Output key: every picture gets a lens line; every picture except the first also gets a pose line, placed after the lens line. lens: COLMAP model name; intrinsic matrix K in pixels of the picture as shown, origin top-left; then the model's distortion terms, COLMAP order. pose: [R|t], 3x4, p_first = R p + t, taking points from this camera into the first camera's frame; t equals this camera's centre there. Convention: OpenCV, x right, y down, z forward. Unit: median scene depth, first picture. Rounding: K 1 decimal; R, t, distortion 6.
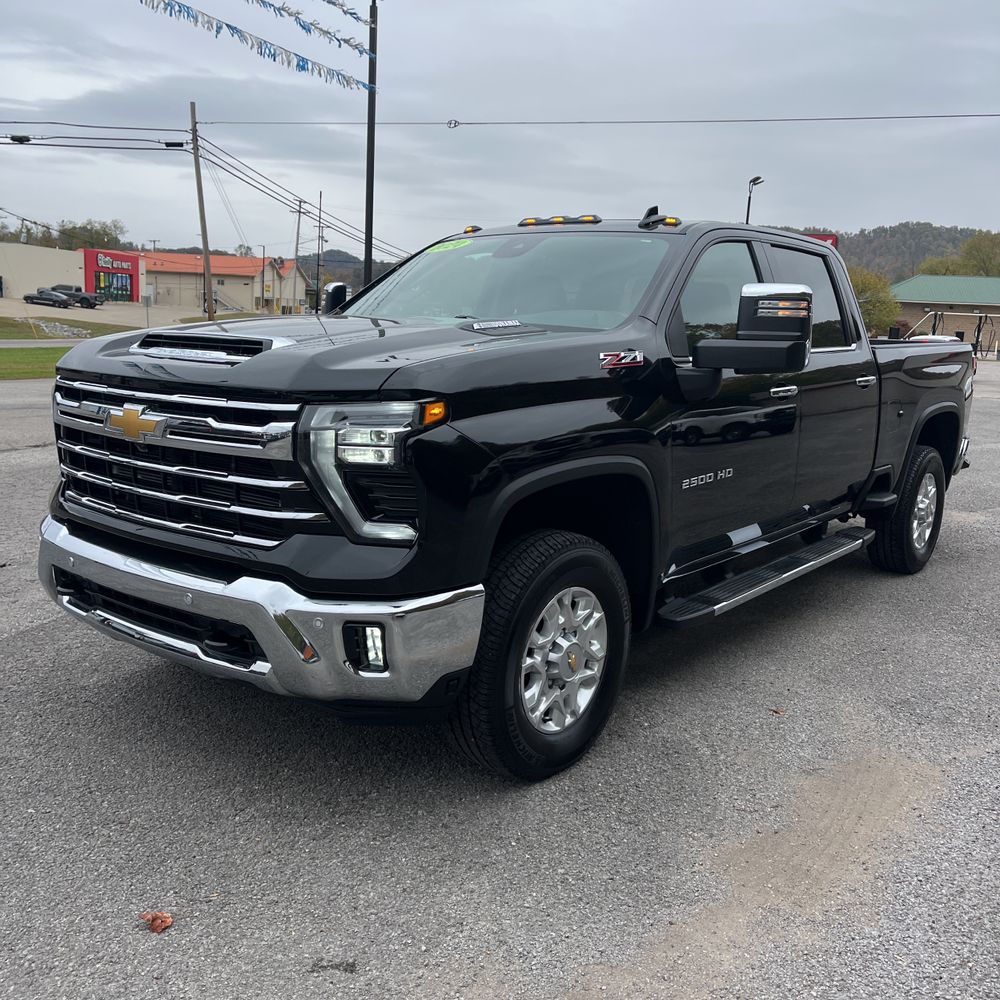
lens RADIAL K [[1018.5, 0, 524.9], [0, 1018.5, 488.6], [0, 0, 1]] dist [0.017091, 0.000000]
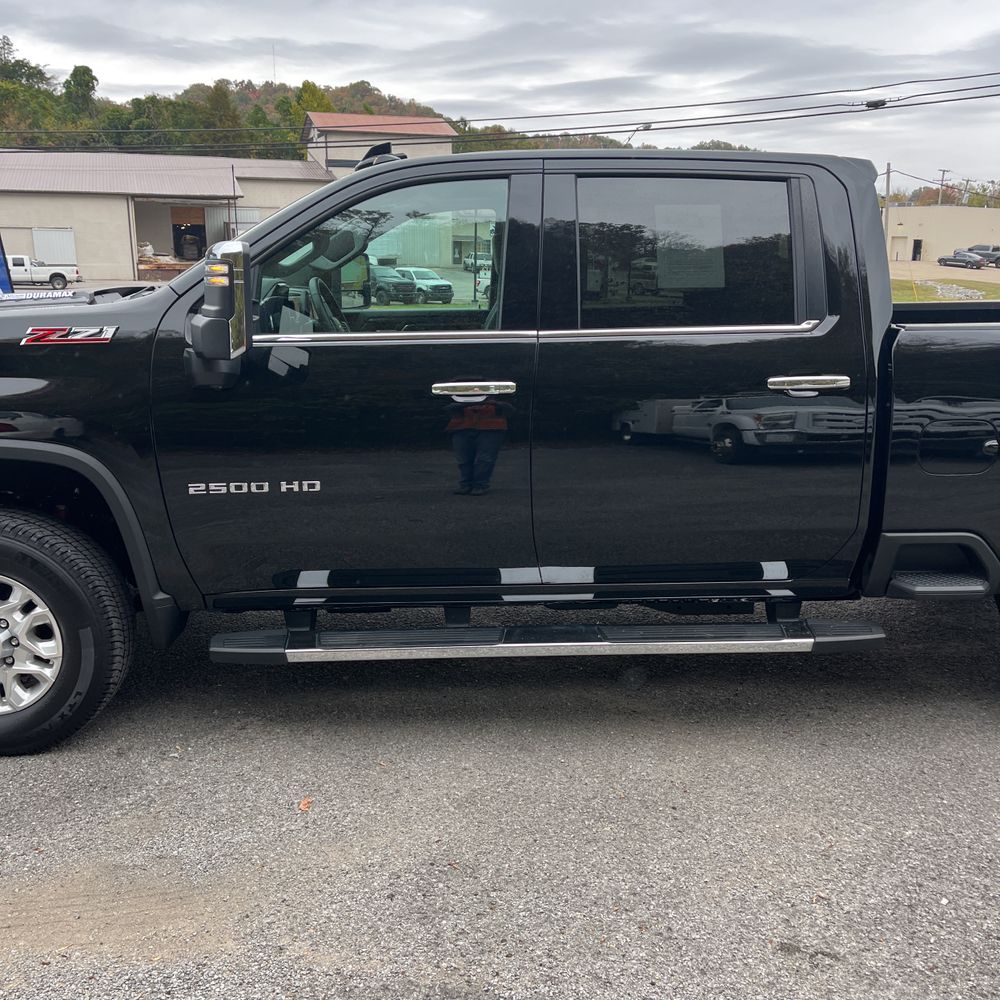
lens RADIAL K [[1018.5, 0, 508.7], [0, 1018.5, 499.4], [0, 0, 1]] dist [0.017091, 0.000000]
pose [[0.637732, 0.145579, -0.756376, 1.008266], [-0.109960, 0.989126, 0.097664, -0.111506], [0.762369, 0.020887, 0.646806, 0.700150]]
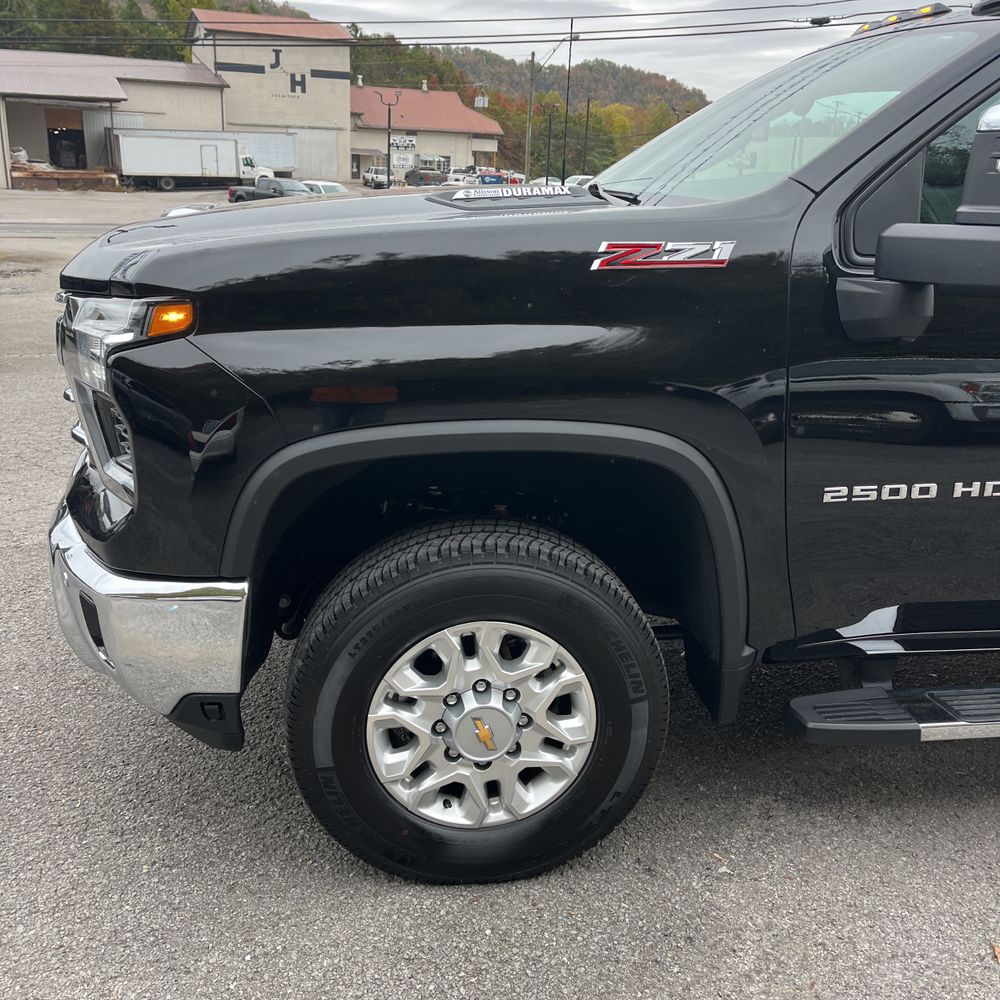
lens RADIAL K [[1018.5, 0, 493.1], [0, 1018.5, 498.3], [0, 0, 1]] dist [0.017091, 0.000000]
pose [[0.710701, 0.194998, -0.675929, 0.422386], [-0.118849, 0.980287, 0.157838, -0.071012], [0.693383, -0.031842, 0.719866, 0.513182]]
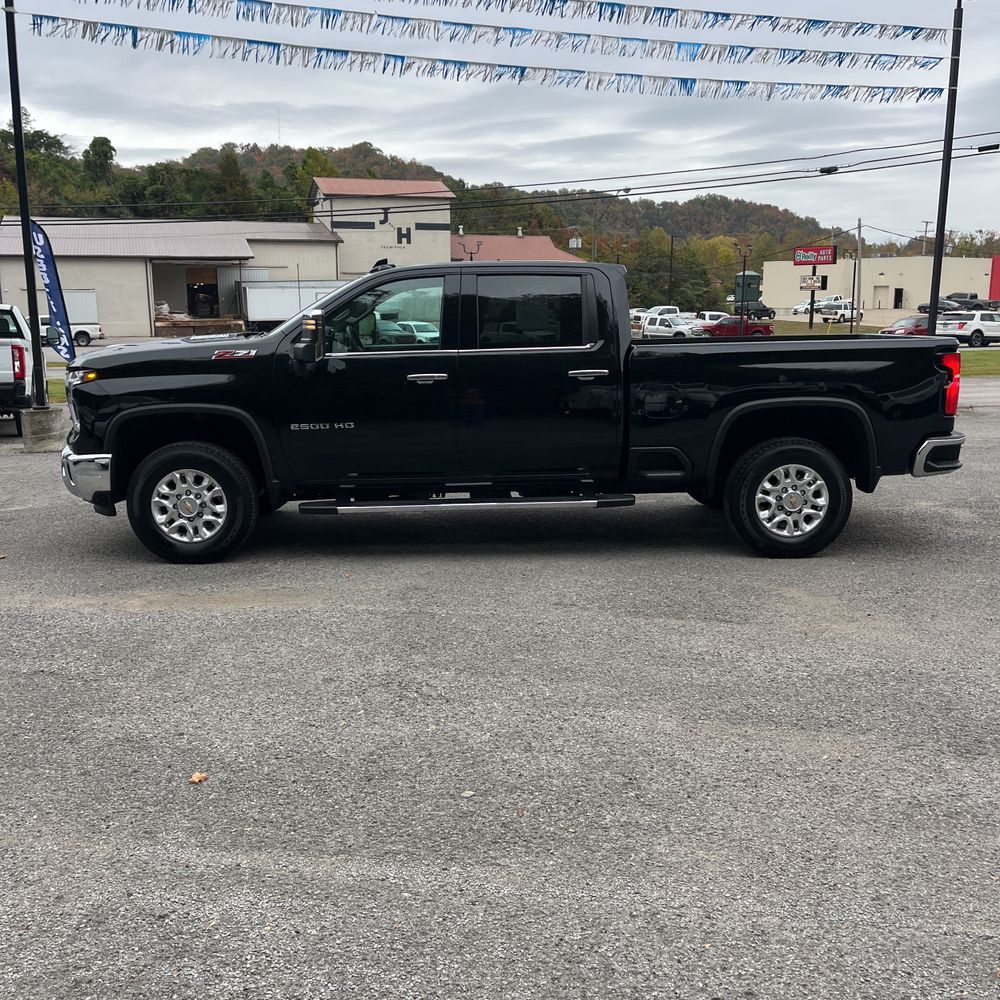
lens RADIAL K [[1018.5, 0, 494.8], [0, 1018.5, 496.6], [0, 0, 1]] dist [0.017091, 0.000000]
pose [[0.626393, 0.099298, -0.773157, 1.819099], [-0.098908, 0.993961, 0.047523, -0.003501], [0.773207, 0.046703, 0.632432, 0.192512]]
